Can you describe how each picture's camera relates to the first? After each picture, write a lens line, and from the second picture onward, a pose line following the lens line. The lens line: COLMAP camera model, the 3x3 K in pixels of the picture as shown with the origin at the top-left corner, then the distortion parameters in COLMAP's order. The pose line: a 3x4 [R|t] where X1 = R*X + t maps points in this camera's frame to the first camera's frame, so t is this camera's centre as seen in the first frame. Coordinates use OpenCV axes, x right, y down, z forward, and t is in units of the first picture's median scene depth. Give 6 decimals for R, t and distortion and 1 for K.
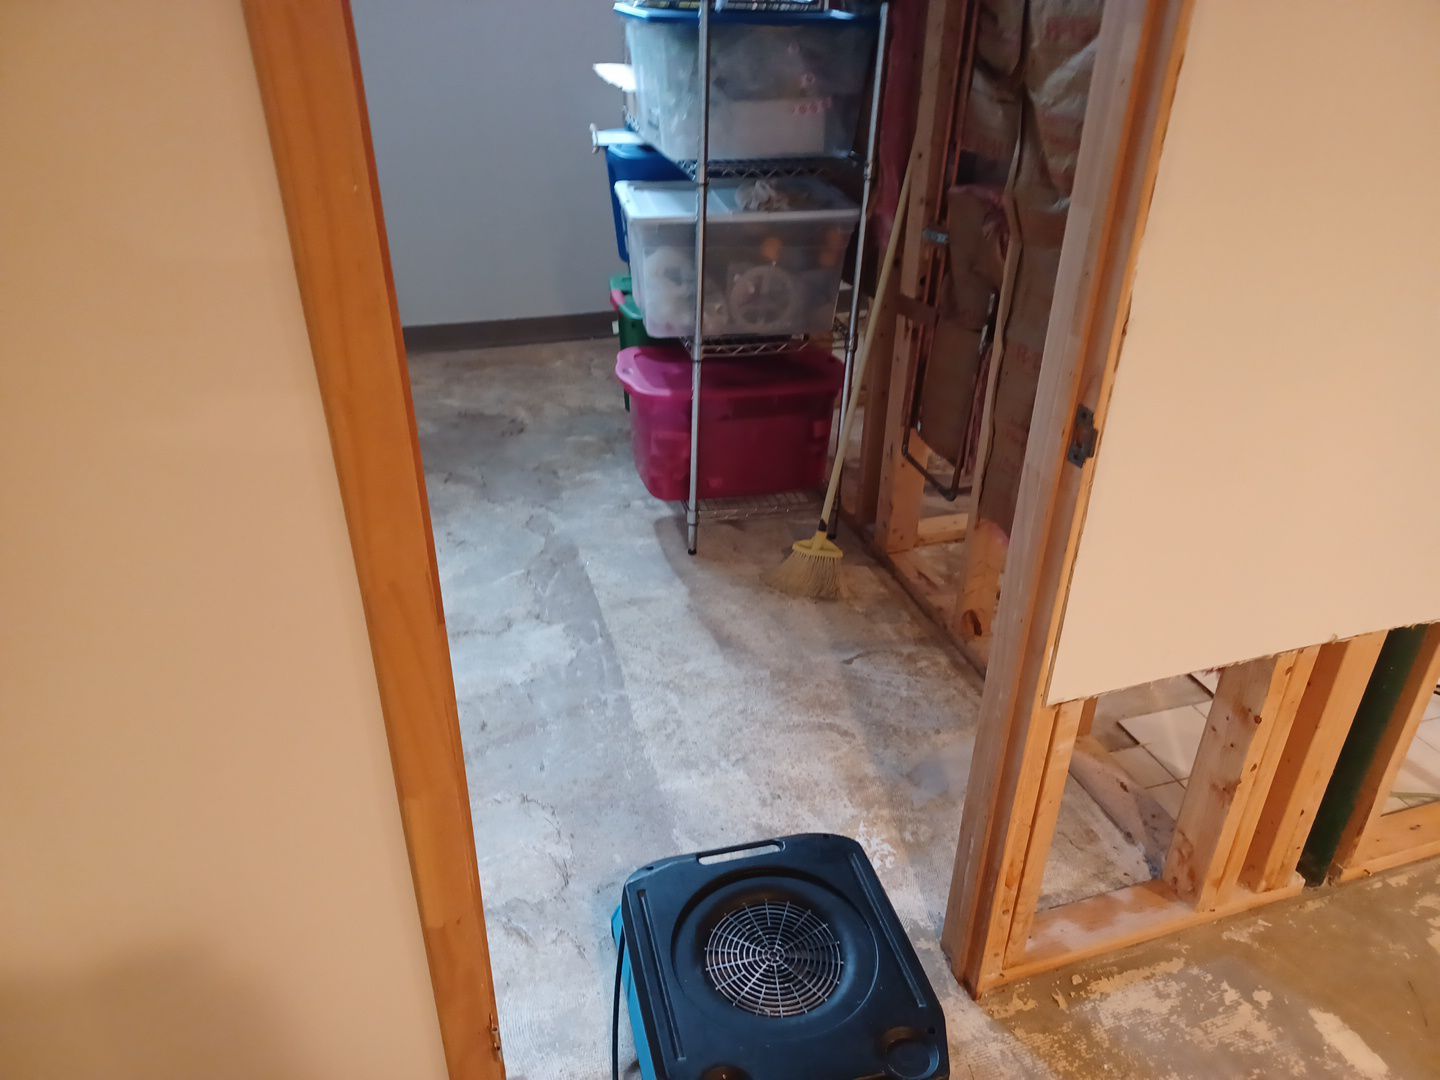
lens RADIAL K [[1060.9, 0, 719.6], [0, 1060.9, 547.0], [0, 0, 1]] dist [0.066343, -0.015806]
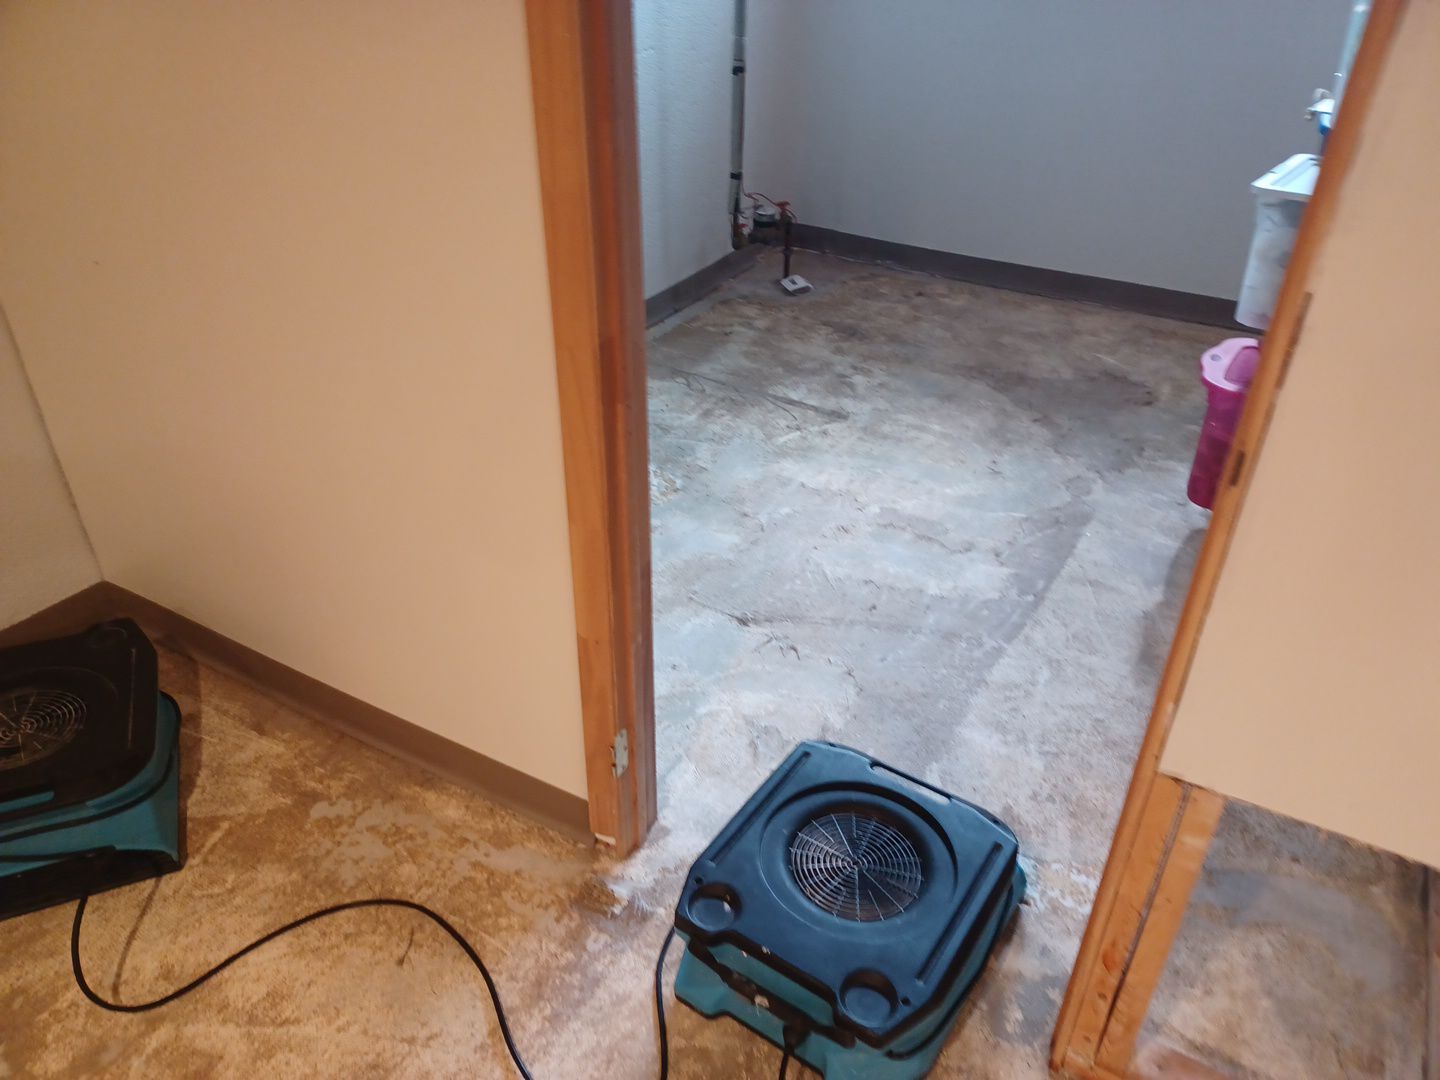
lens RADIAL K [[1060.9, 0, 714.7], [0, 1060.9, 536.5], [0, 0, 1]] dist [0.066343, -0.015806]
pose [[0.654760, 0.389742, -0.647604, 0.334161], [-0.377537, 0.910904, 0.166493, -0.019993], [0.654794, 0.135482, 0.743565, 0.060768]]
